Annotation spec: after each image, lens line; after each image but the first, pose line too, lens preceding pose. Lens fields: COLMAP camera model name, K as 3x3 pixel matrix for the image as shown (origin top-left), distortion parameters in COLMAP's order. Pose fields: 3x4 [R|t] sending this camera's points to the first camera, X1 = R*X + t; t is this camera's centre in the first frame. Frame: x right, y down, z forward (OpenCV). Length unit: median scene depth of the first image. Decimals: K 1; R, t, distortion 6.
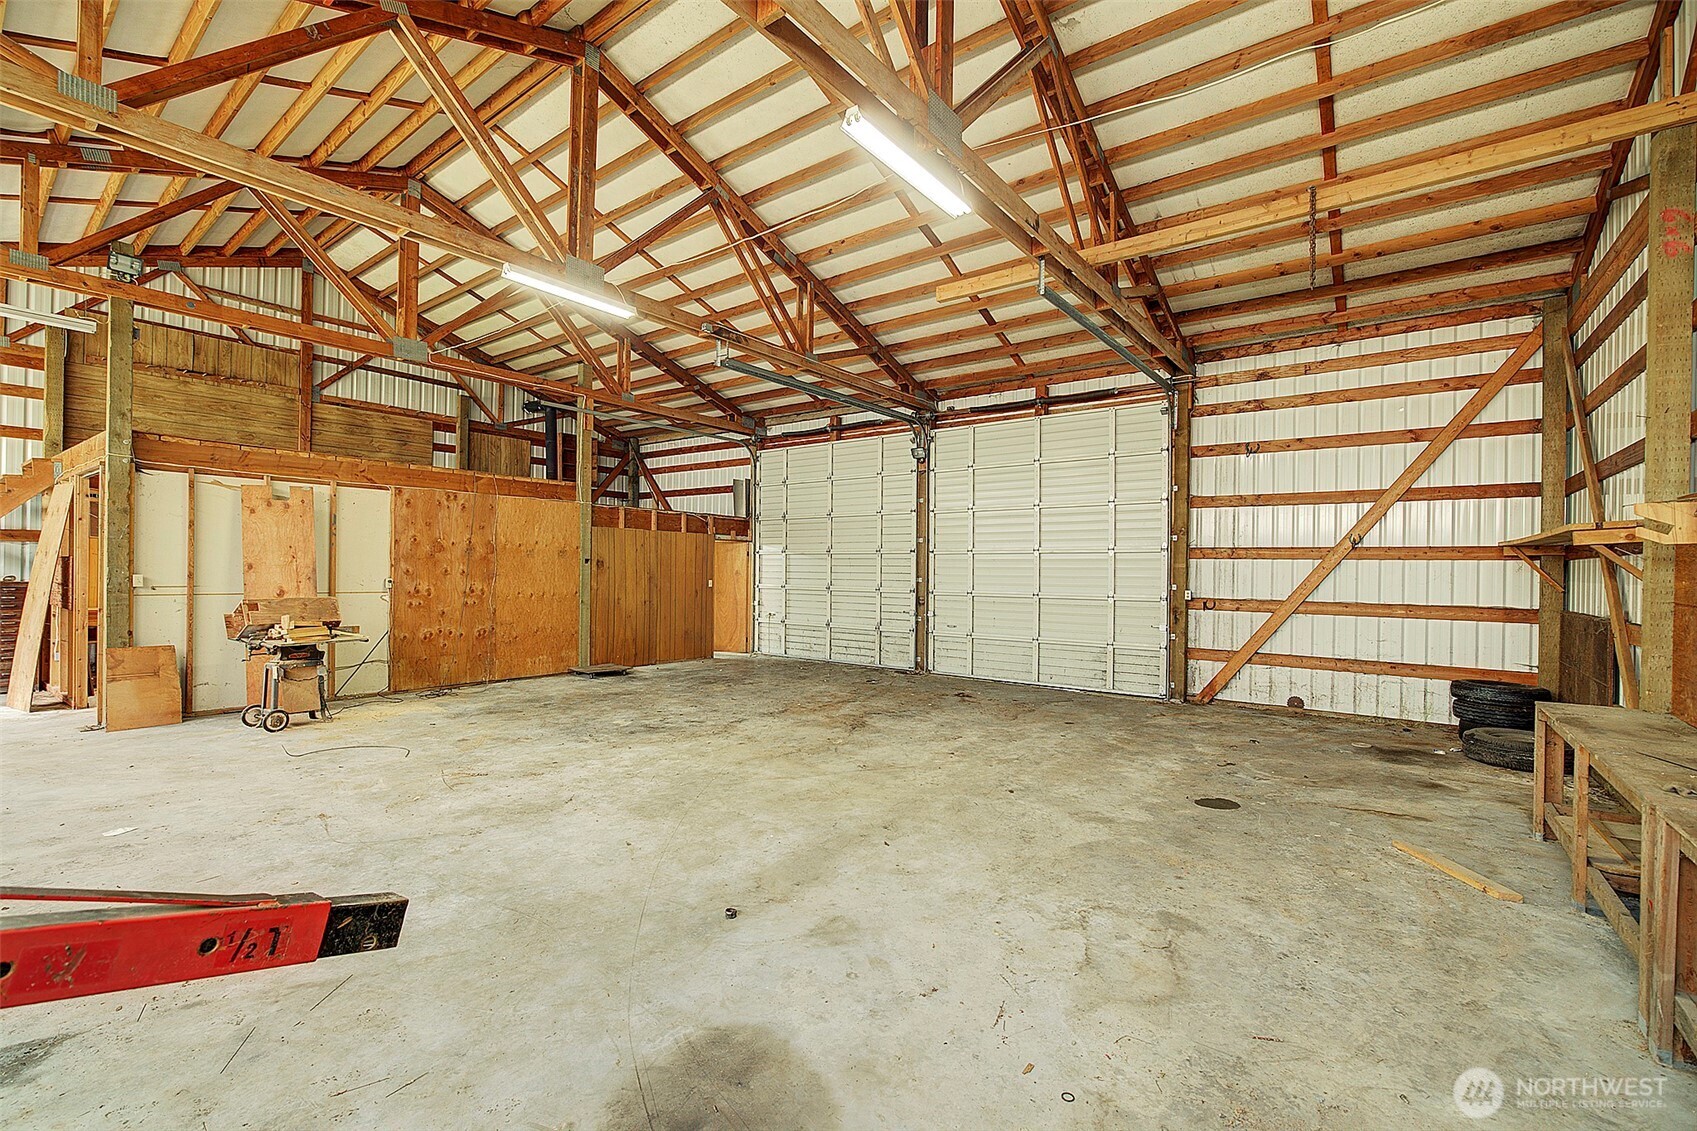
lens RADIAL K [[719.6, 0, 853.3], [0, 719.6, 570.0], [0, 0, 1]] dist [-0.013939, 0.001114]
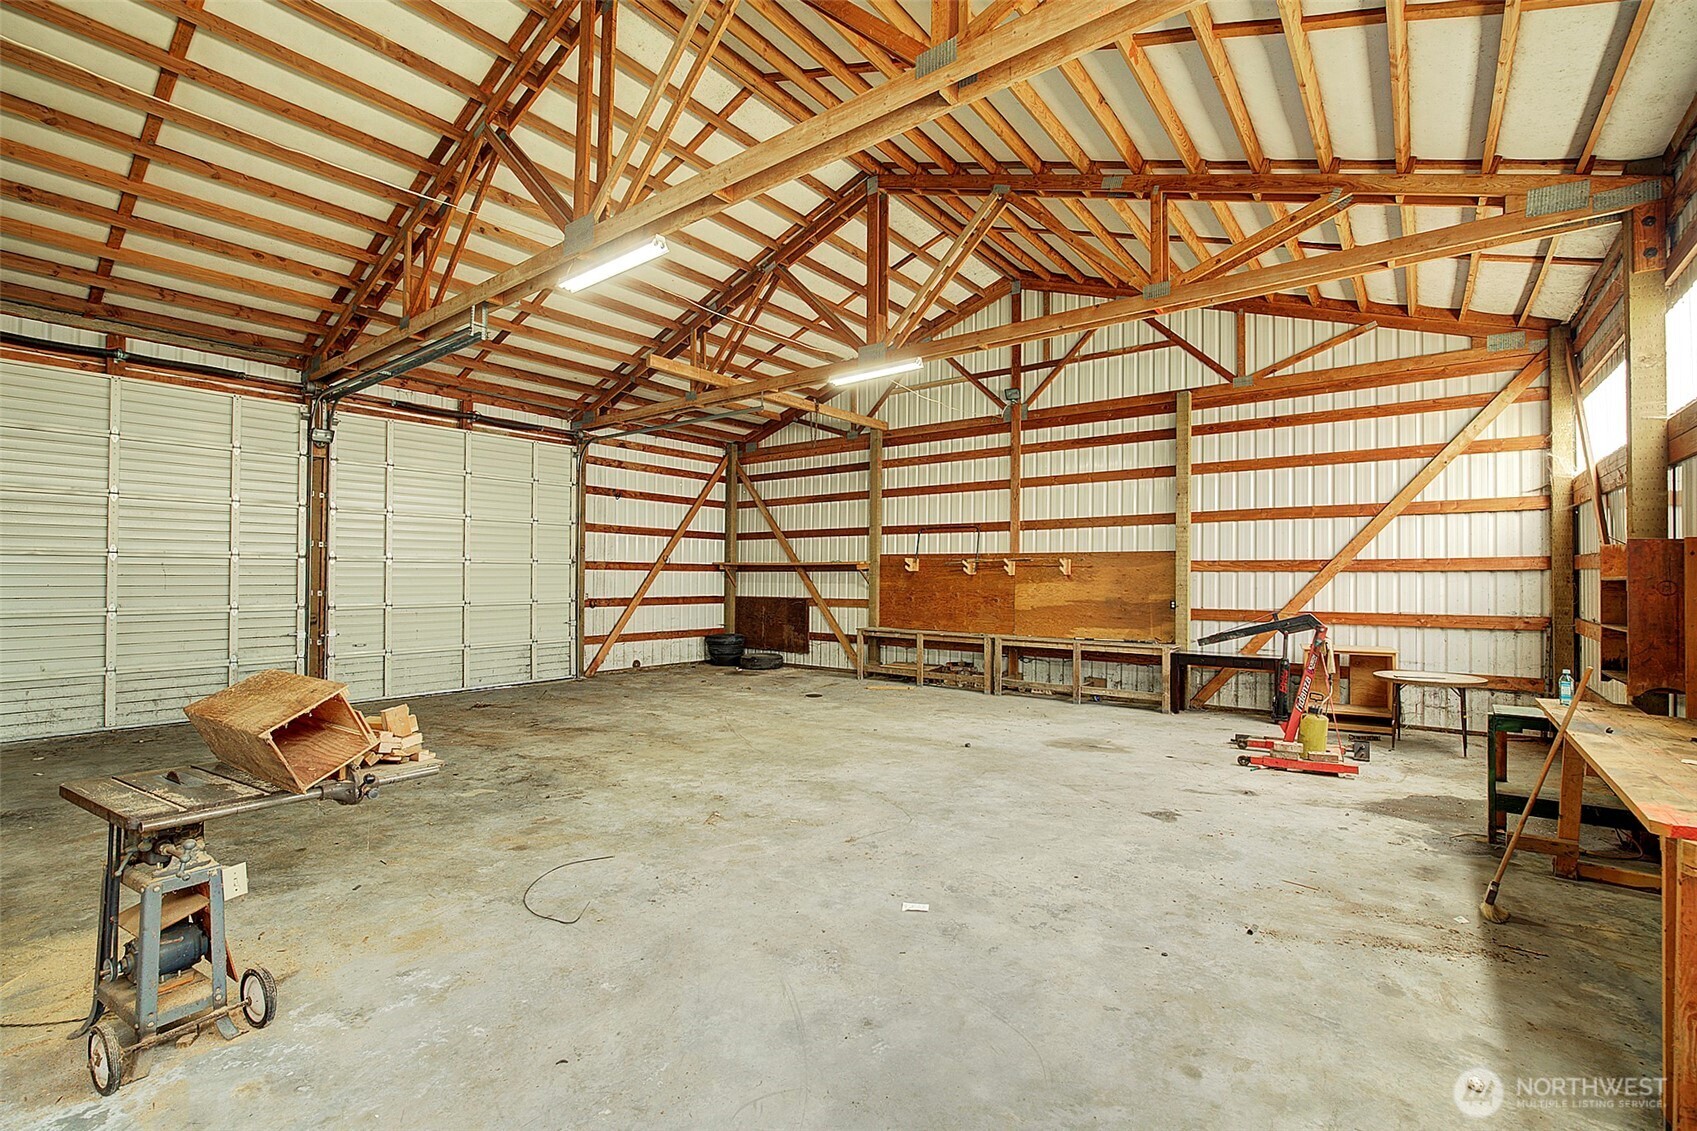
lens RADIAL K [[719.6, 0, 853.3], [0, 719.6, 570.0], [0, 0, 1]] dist [-0.013939, 0.001114]
pose [[0.021368, -0.002045, 0.999770, -0.999361], [-0.003029, 0.999993, 0.002111, -0.022150], [-0.999767, -0.003073, 0.021361, 0.554911]]
